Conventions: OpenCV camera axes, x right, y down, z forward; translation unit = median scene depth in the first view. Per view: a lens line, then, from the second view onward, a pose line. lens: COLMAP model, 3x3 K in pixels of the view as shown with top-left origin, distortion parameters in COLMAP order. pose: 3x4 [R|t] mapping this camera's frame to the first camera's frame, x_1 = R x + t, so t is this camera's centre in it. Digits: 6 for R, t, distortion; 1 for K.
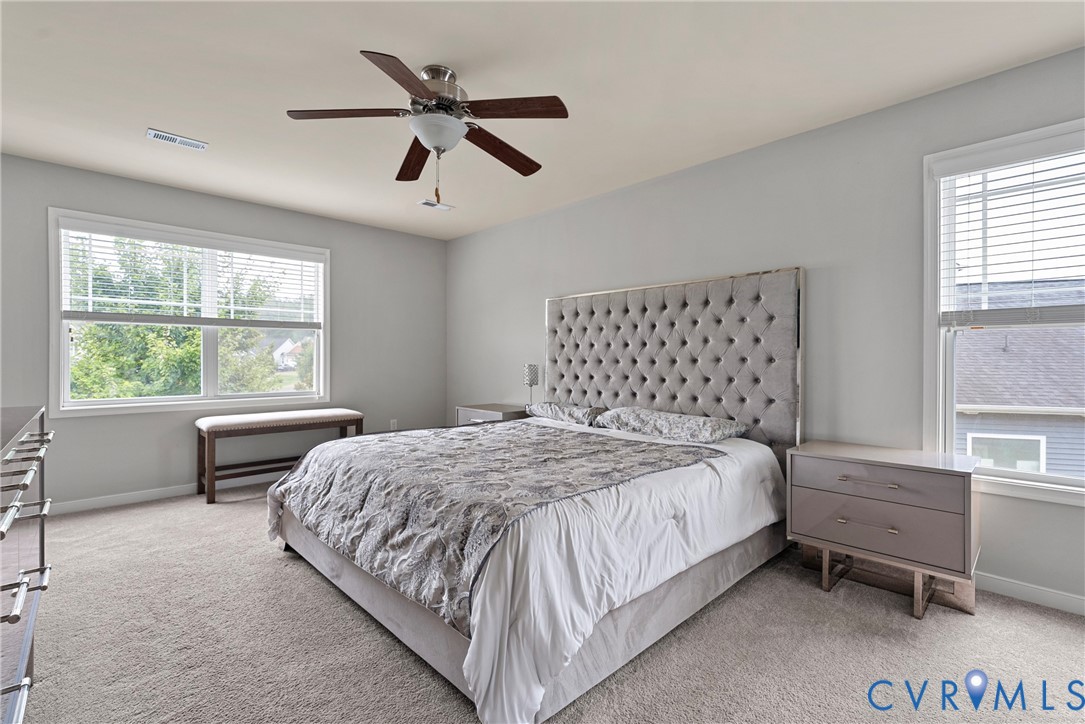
lens RADIAL K [[490.5, 0, 538.8], [0, 490.5, 360.1], [0, 0, 1]] dist [-0.004062, 0.000197]
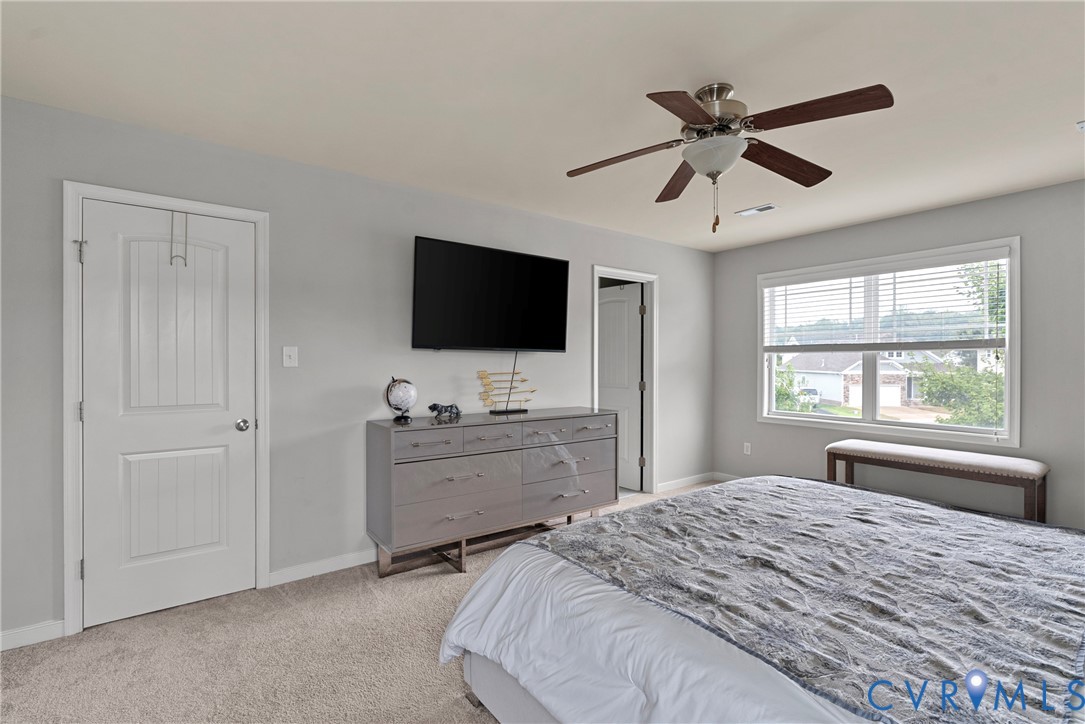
lens RADIAL K [[490.5, 0, 541.9], [0, 490.5, 363.5], [0, 0, 1]] dist [-0.004062, 0.000197]
pose [[-0.120398, 0.000589, -0.992726, 0.573147], [-0.004551, 0.999989, 0.001145, -0.056655], [0.992715, 0.004656, -0.120394, 0.606168]]
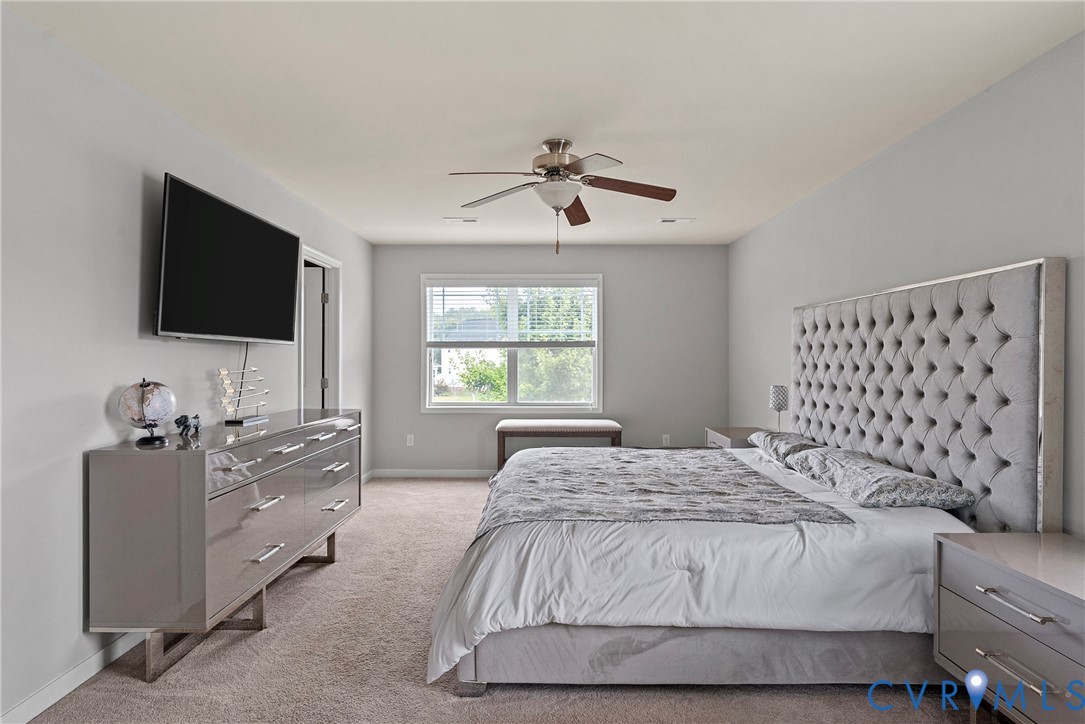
lens RADIAL K [[556.6, 0, 540.1], [0, 556.6, 356.9], [0, 0, 1]] dist [-0.000143, 0.001905]
pose [[0.717298, -0.002067, -0.696763, 0.525108], [-0.001545, 0.999988, -0.004557, -0.053589], [0.696764, 0.004345, 0.717287, 0.019564]]
